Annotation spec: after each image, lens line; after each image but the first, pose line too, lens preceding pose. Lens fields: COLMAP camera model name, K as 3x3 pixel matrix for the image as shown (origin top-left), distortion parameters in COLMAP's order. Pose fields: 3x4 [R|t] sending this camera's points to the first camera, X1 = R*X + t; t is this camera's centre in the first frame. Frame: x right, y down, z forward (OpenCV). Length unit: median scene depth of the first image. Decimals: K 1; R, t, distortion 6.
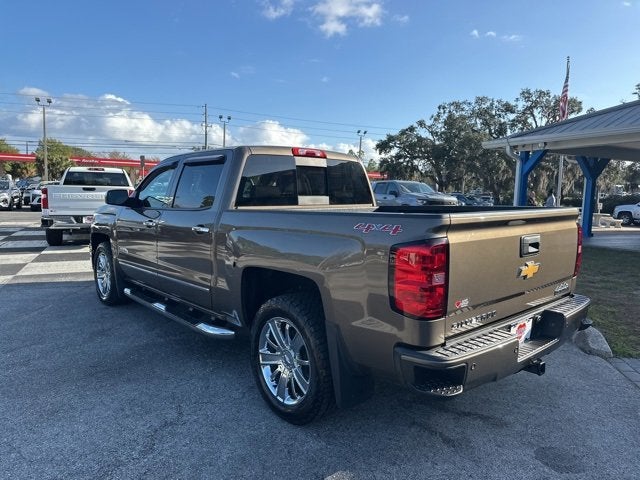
lens RADIAL K [[453.0, 0, 316.1], [0, 453.0, 239.4], [0, 0, 1]] dist [0.028360, -0.034125]
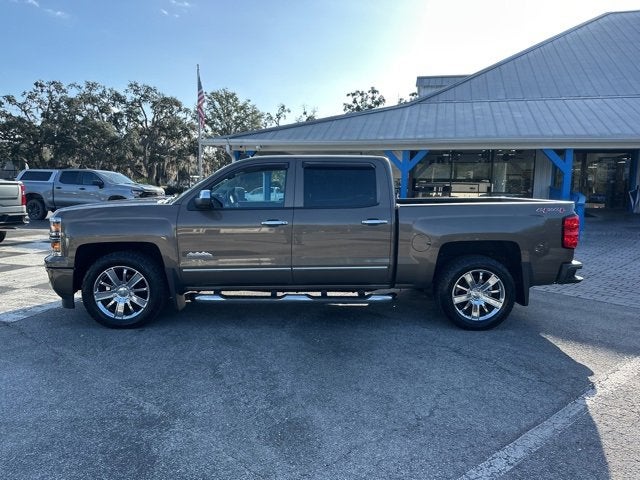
lens RADIAL K [[440.9, 0, 308.6], [0, 440.9, 245.0], [0, 0, 1]] dist [0.056189, -0.001747]
pose [[0.644413, -0.113839, 0.756156, -0.104617], [0.081564, 0.993448, 0.080052, -0.006053], [-0.760315, 0.010088, 0.649476, 0.025345]]
